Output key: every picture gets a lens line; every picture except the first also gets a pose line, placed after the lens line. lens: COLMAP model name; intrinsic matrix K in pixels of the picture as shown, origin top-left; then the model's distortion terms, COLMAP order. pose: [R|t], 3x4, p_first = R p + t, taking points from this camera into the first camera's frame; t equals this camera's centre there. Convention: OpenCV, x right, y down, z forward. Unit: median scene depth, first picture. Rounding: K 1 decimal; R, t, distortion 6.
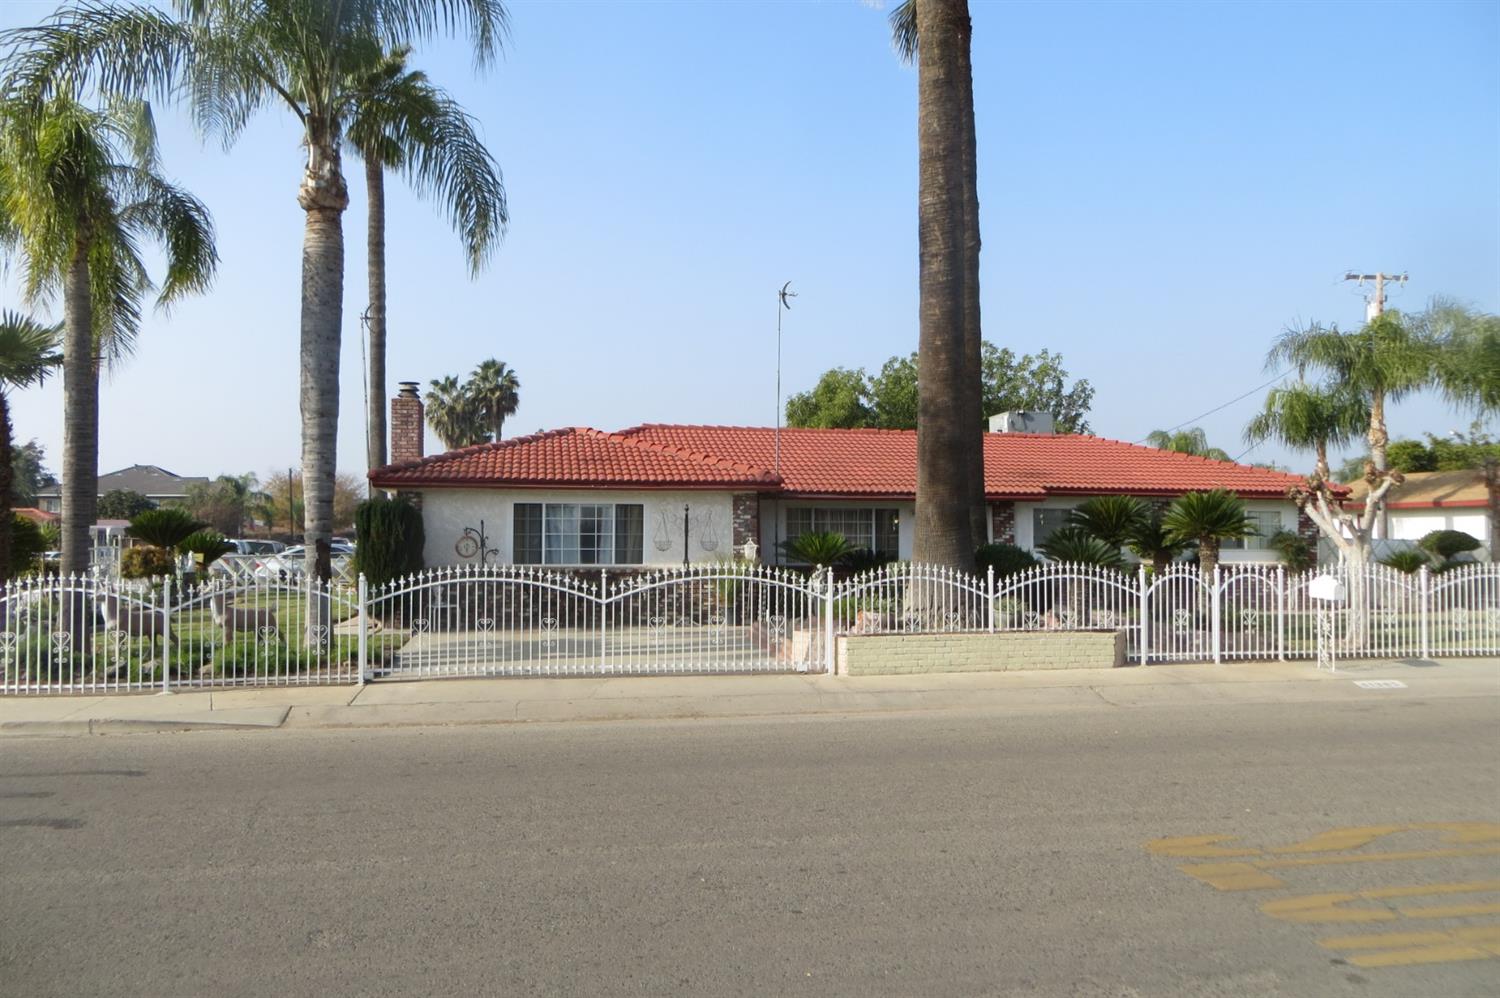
lens RADIAL K [[1124.2, 0, 748.4], [0, 1124.2, 501.2], [0, 0, 1]] dist [-0.018870, 0.000003]
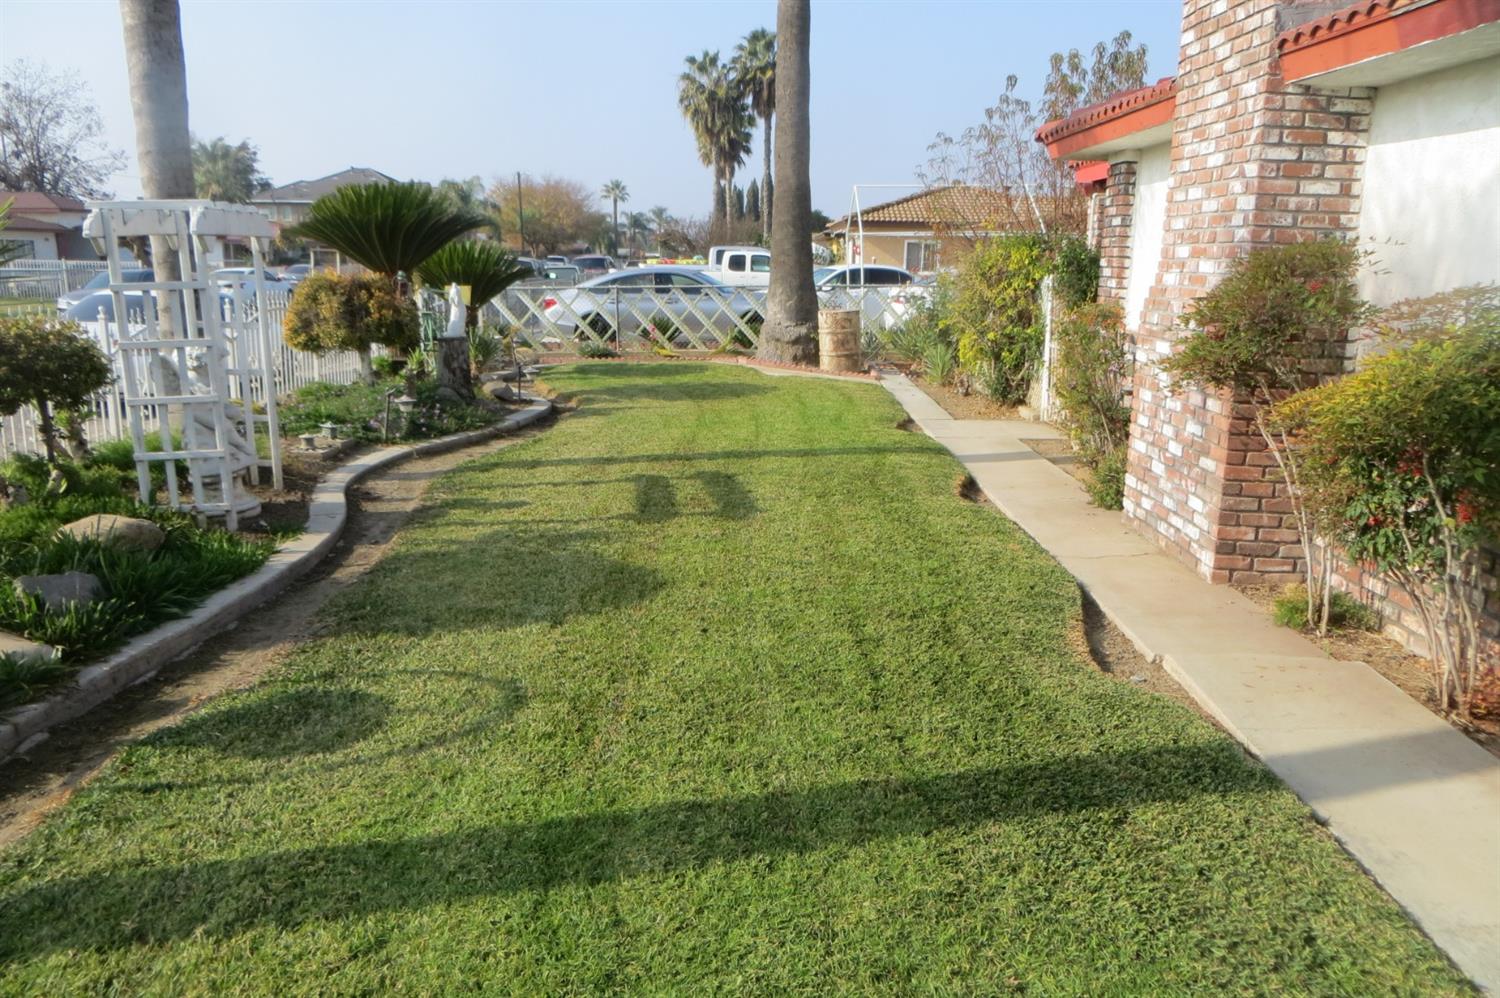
lens RADIAL K [[1124.2, 0, 755.7], [0, 1124.2, 497.3], [0, 0, 1]] dist [-0.018870, 0.000003]
pose [[0.985425, 0.054505, -0.161141, -0.087576], [-0.014582, 0.970859, 0.239209, 0.005606], [0.169483, -0.233372, 0.957503, 0.166721]]
